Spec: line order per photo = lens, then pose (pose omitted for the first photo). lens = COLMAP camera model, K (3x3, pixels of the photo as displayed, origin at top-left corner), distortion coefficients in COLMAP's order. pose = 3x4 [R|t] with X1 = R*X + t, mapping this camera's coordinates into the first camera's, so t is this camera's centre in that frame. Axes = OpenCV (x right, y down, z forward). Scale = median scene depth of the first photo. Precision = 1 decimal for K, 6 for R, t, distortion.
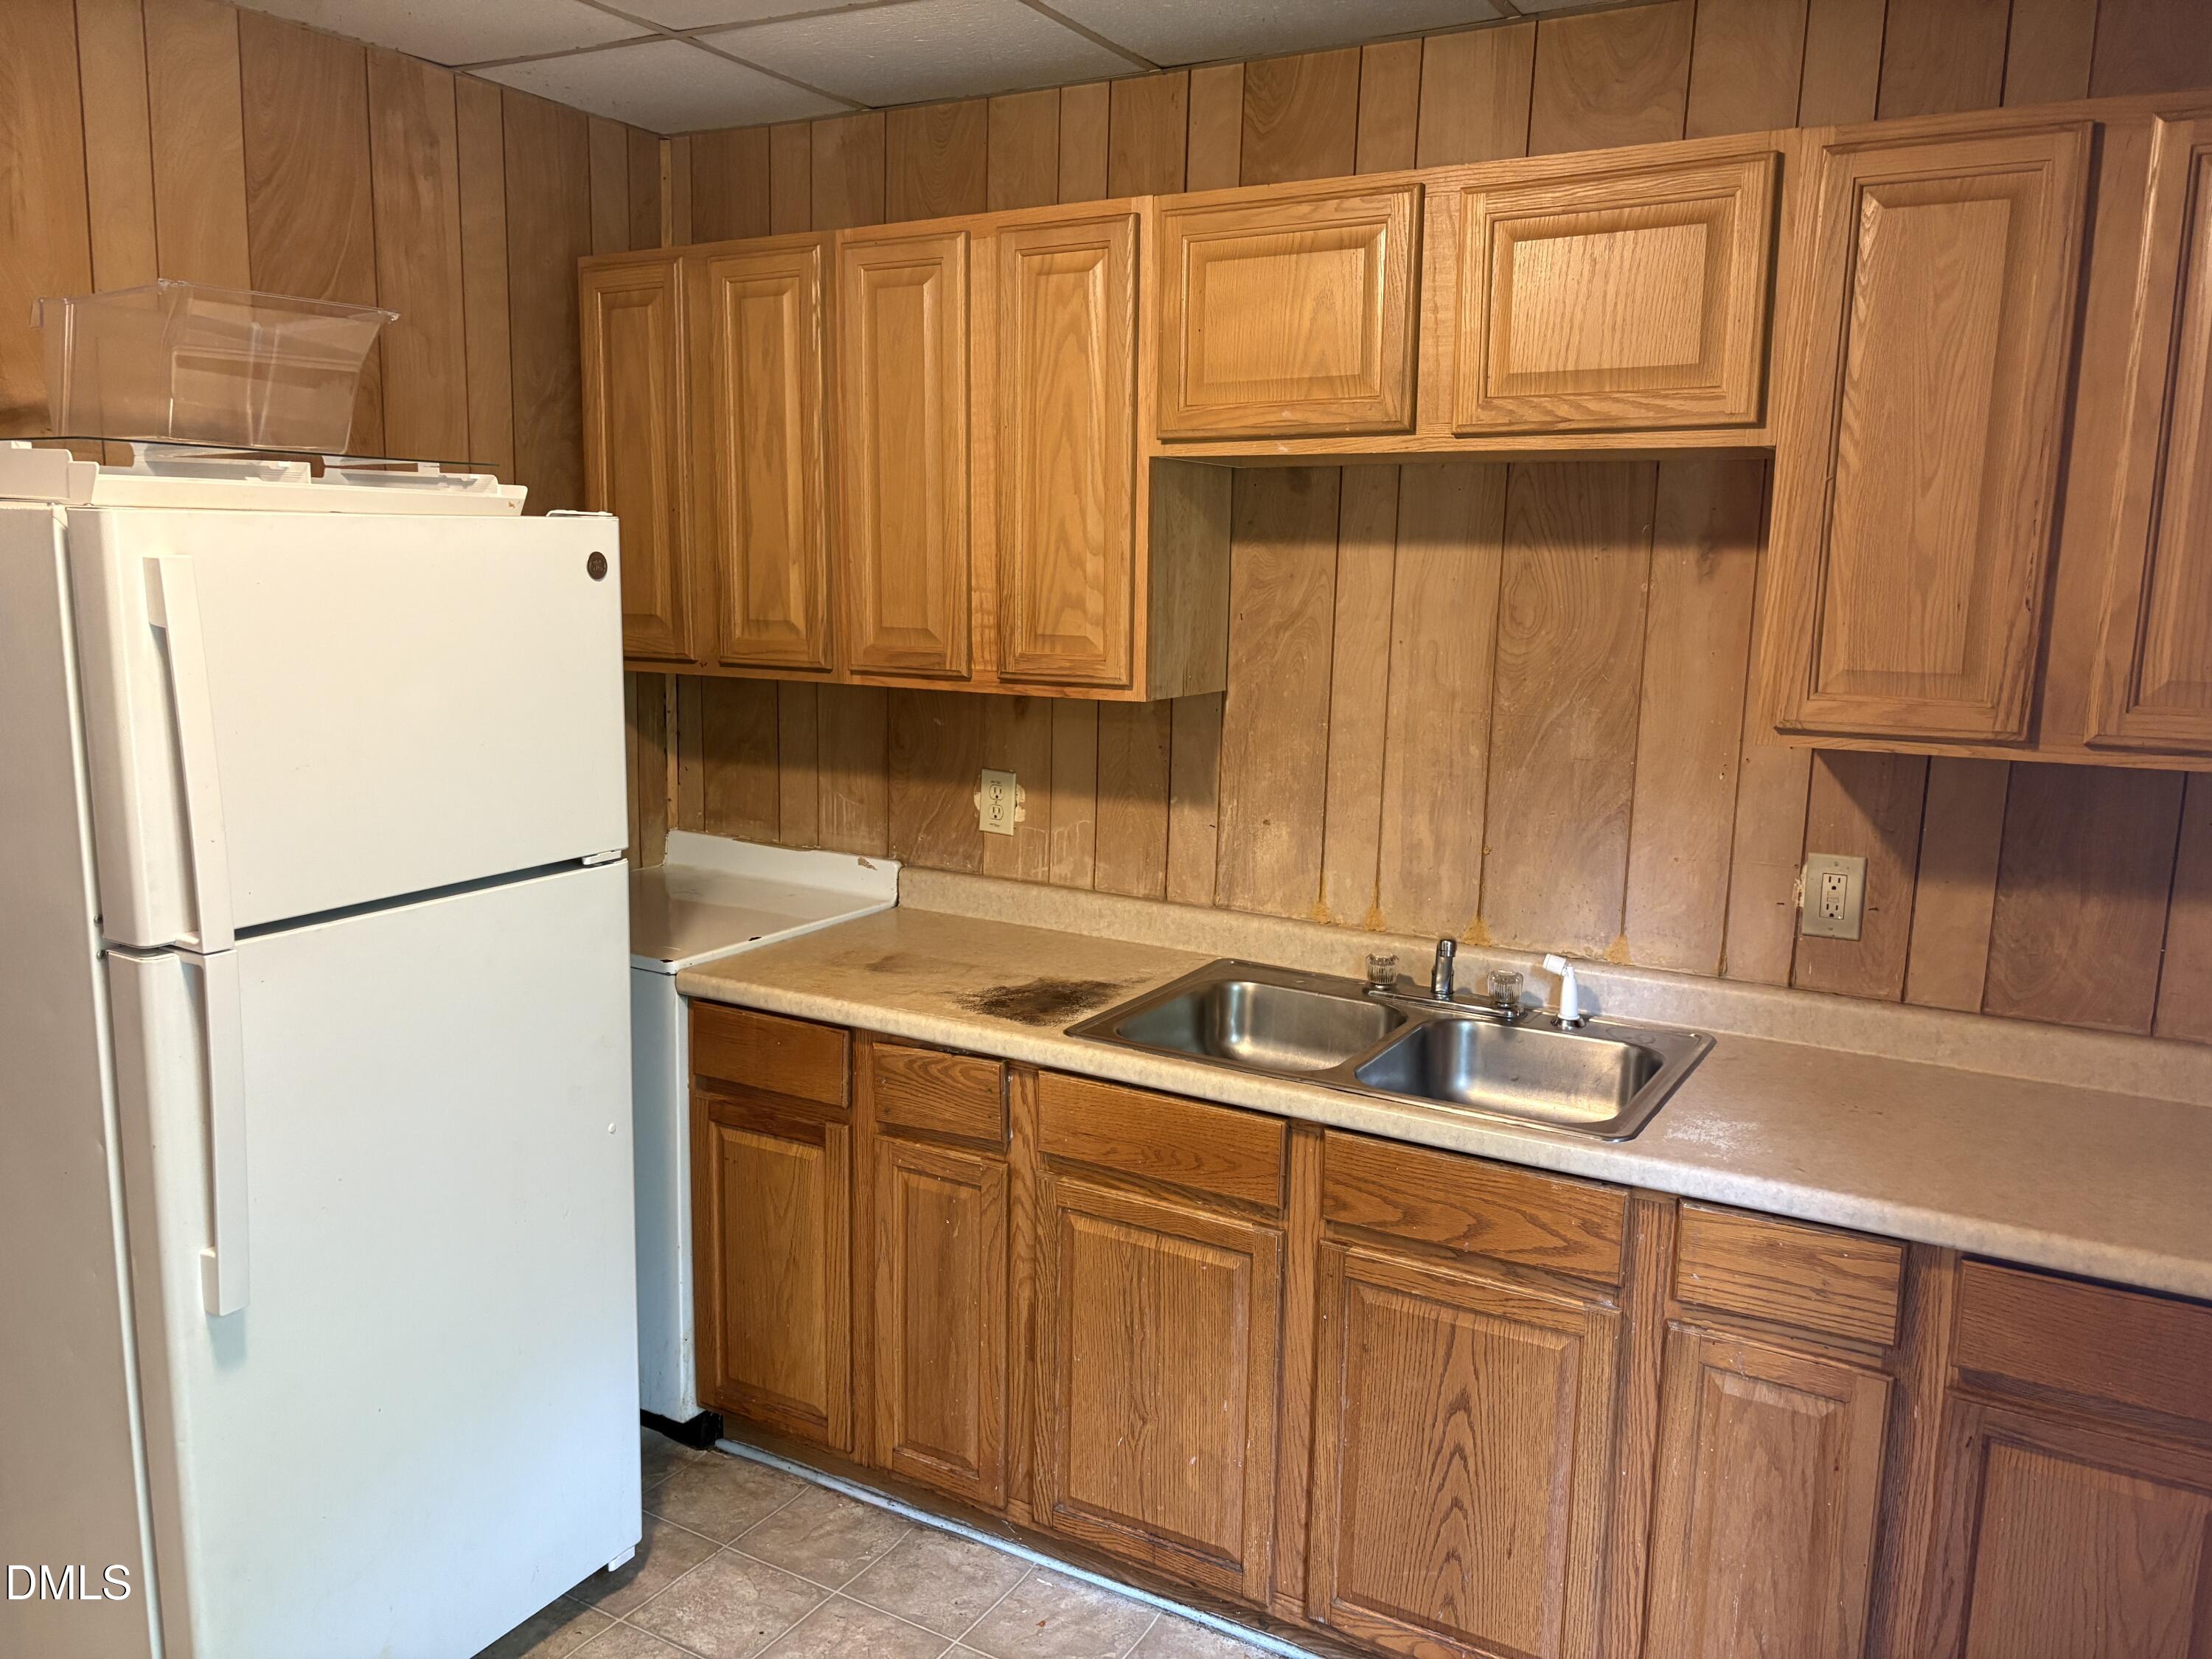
lens RADIAL K [[1660.7, 0, 1112.7], [0, 1660.7, 825.5], [0, 0, 1]] dist [0.048627, -0.050051]
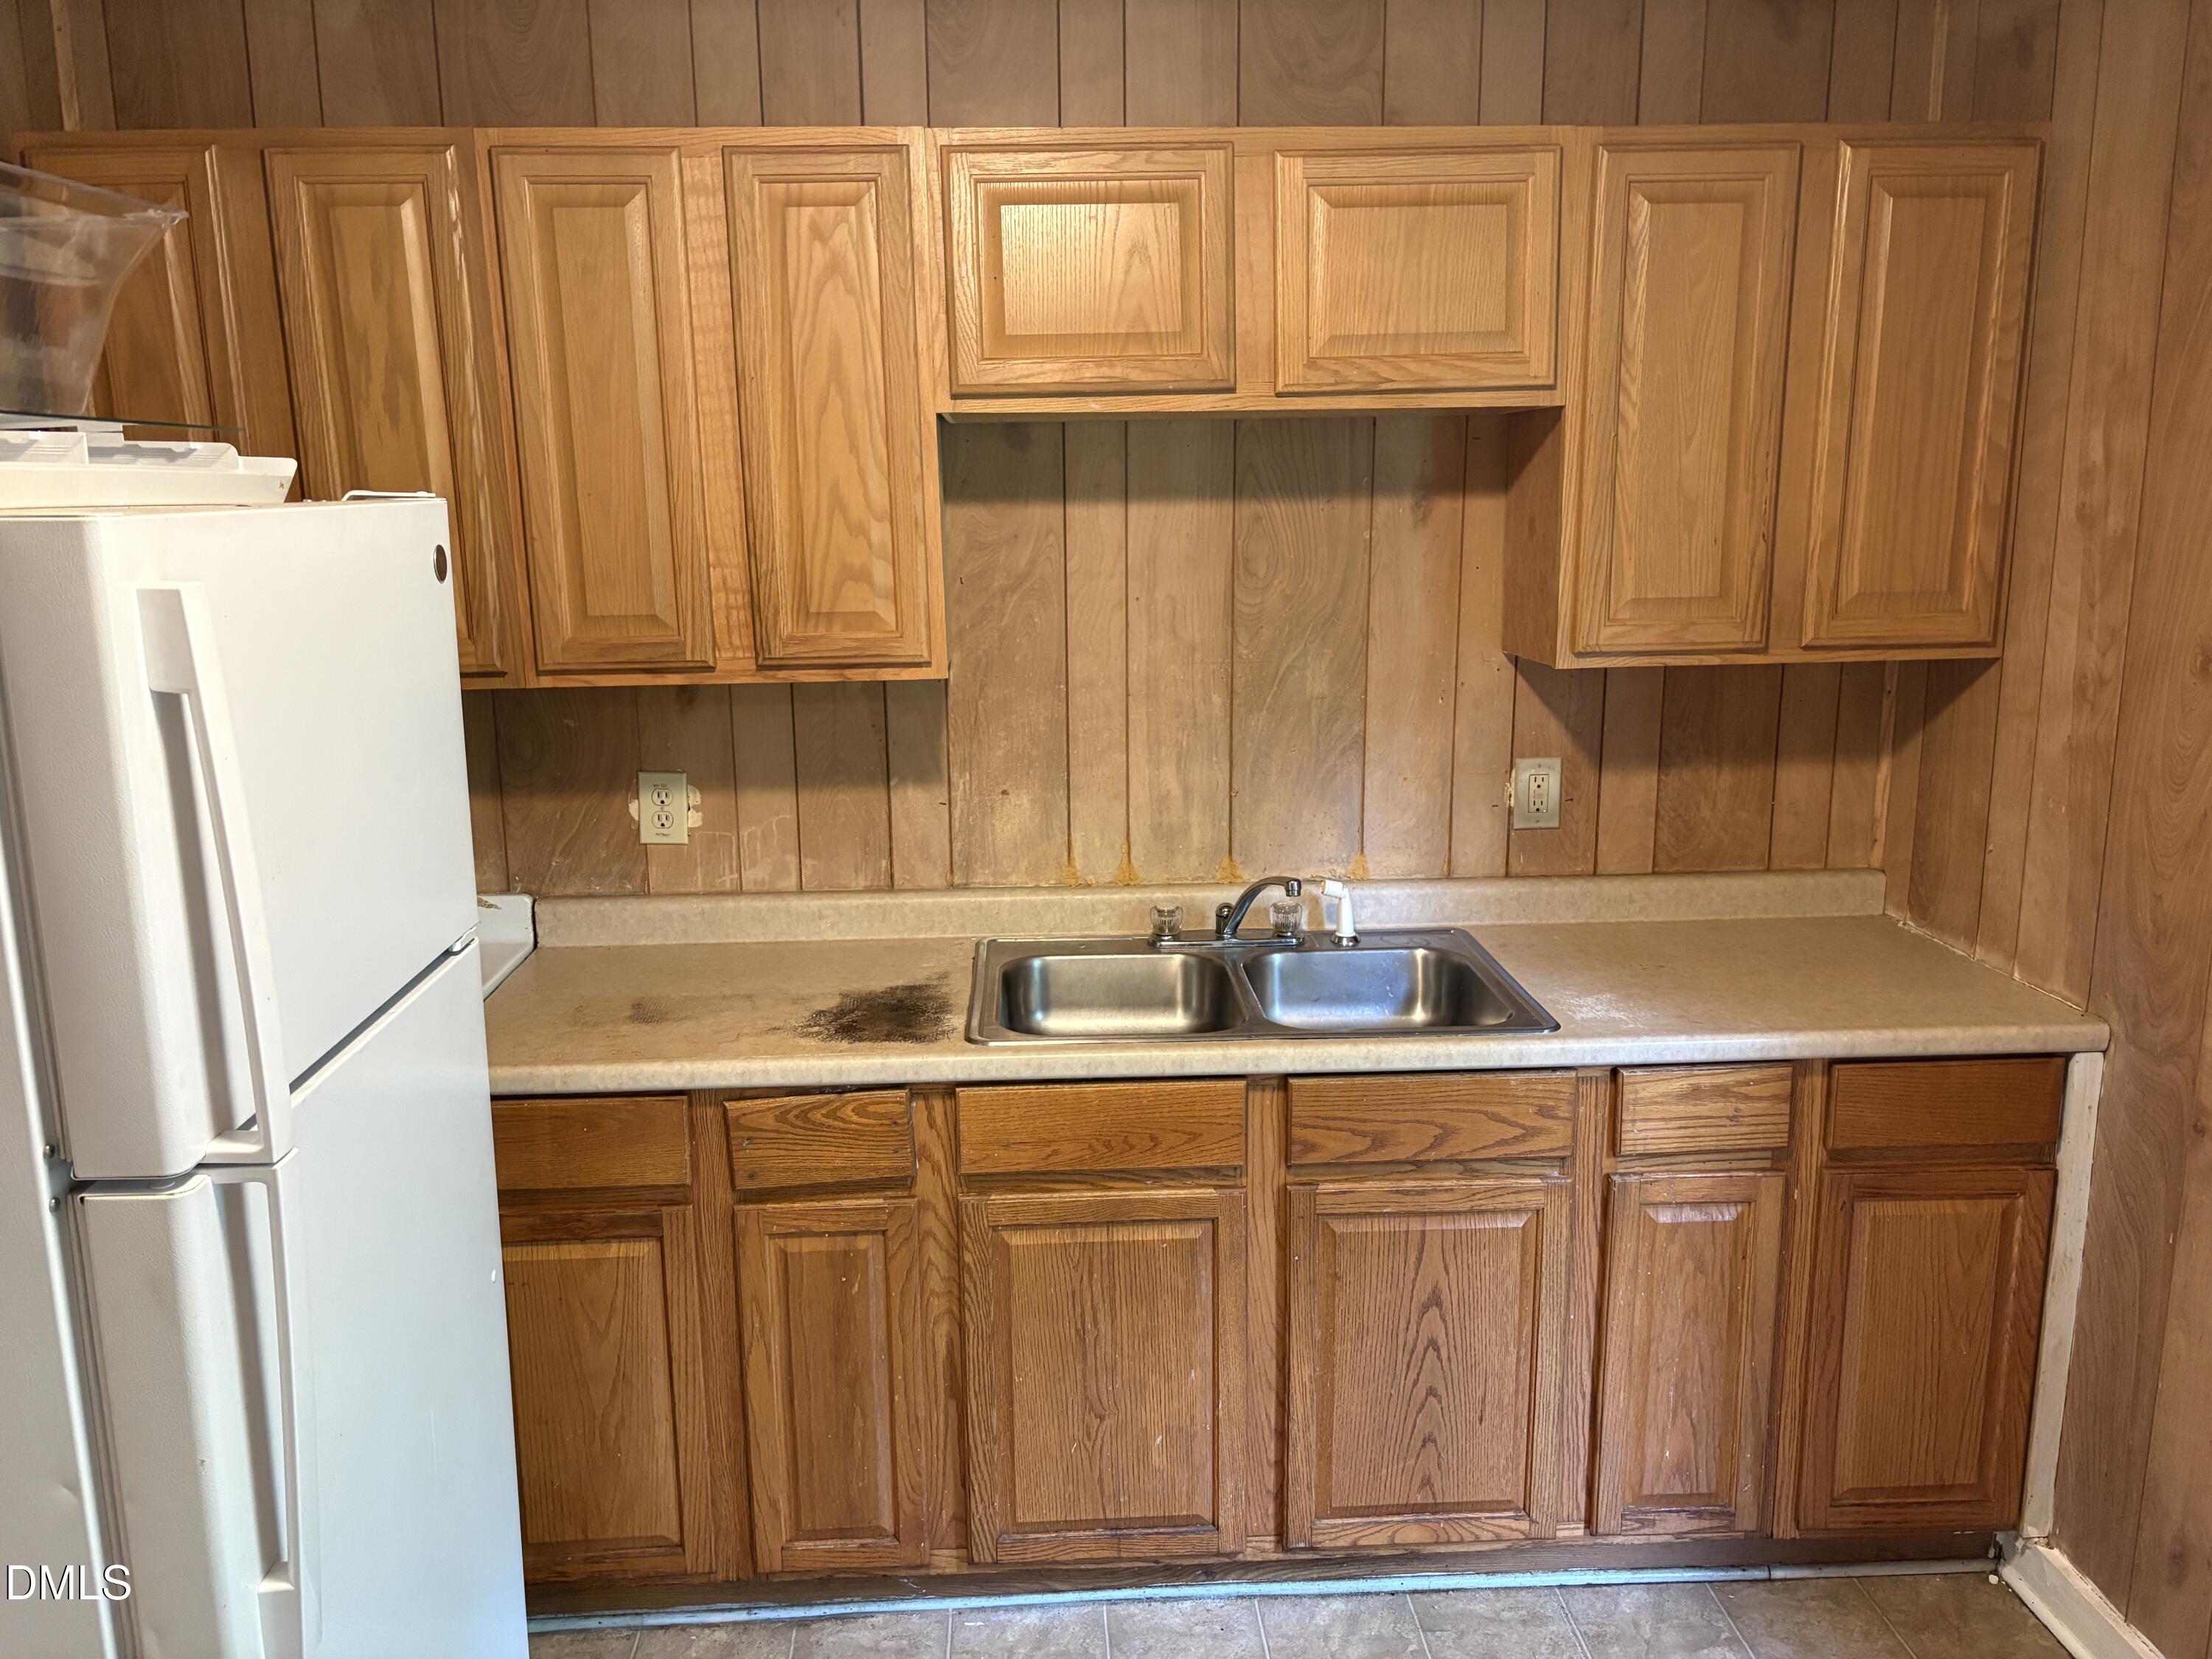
lens RADIAL K [[1660.7, 0, 1089.0], [0, 1660.7, 830.6], [0, 0, 1]] dist [0.048627, -0.050051]
pose [[0.838292, -0.134683, 0.528324, -0.447355], [0.115054, 0.990887, 0.070045, -0.049428], [-0.532943, 0.002068, 0.846148, 0.180371]]
